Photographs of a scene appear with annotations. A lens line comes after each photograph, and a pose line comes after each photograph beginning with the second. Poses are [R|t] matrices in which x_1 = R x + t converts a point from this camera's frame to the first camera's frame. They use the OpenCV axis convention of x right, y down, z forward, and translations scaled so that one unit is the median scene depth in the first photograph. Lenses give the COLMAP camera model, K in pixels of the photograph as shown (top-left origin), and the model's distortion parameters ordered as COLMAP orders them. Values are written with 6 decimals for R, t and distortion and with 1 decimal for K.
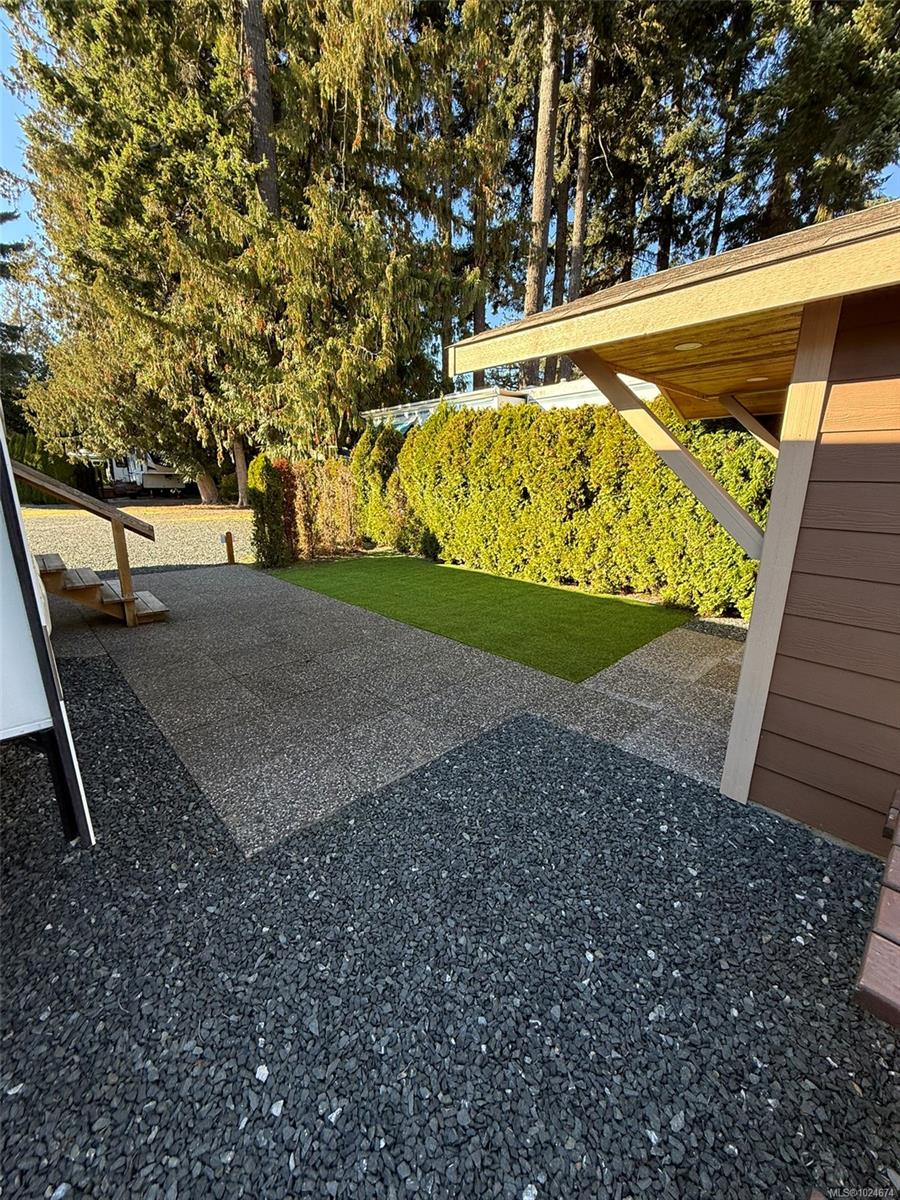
lens RADIAL K [[476.0, 0, 446.4], [0, 476.0, 599.6], [0, 0, 1]] dist [-0.000256, 0.000253]
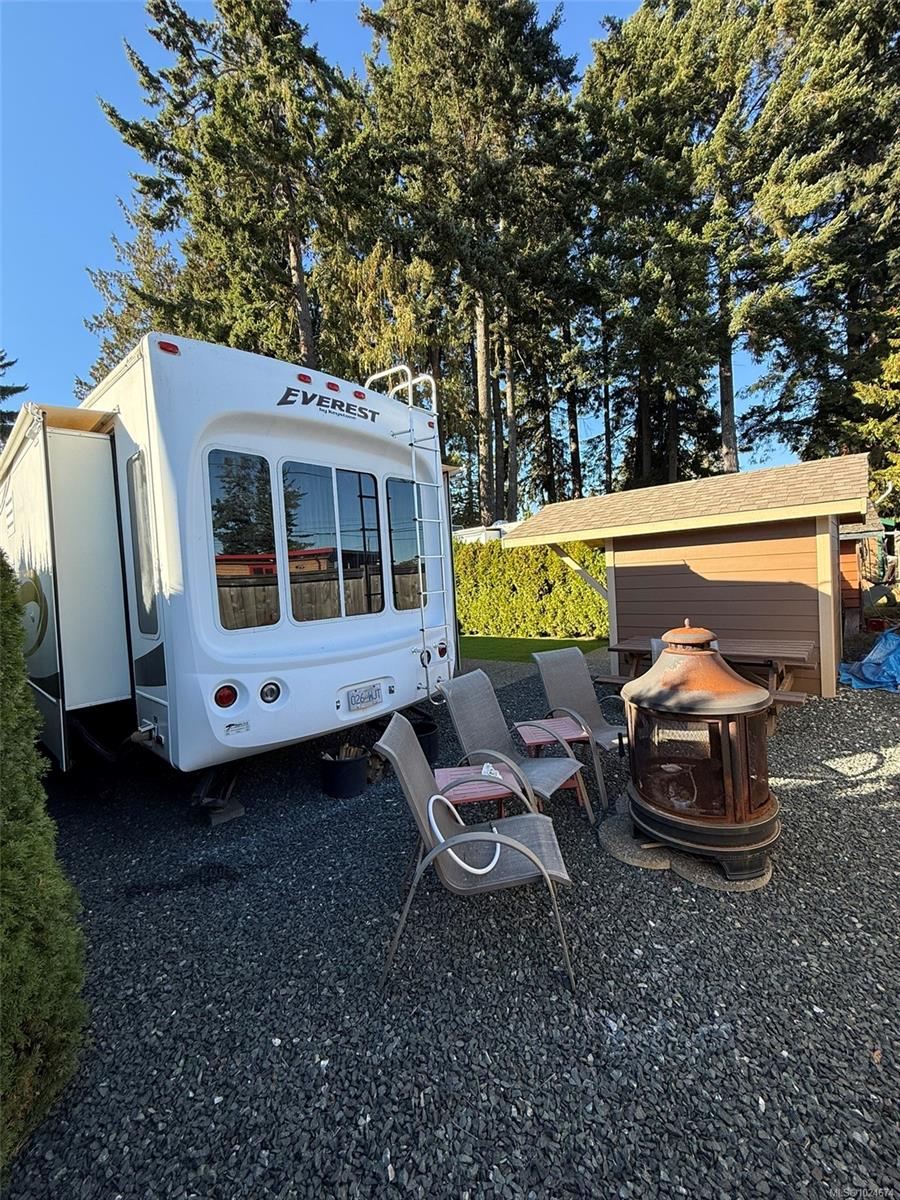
lens RADIAL K [[476.0, 0, 451.1], [0, 476.0, 594.2], [0, 0, 1]] dist [-0.000256, 0.000253]
pose [[0.992062, -0.071921, 0.103153, -0.240047], [0.092703, 0.972539, -0.213481, 0.149311], [-0.084967, 0.221349, 0.971486, -0.664950]]
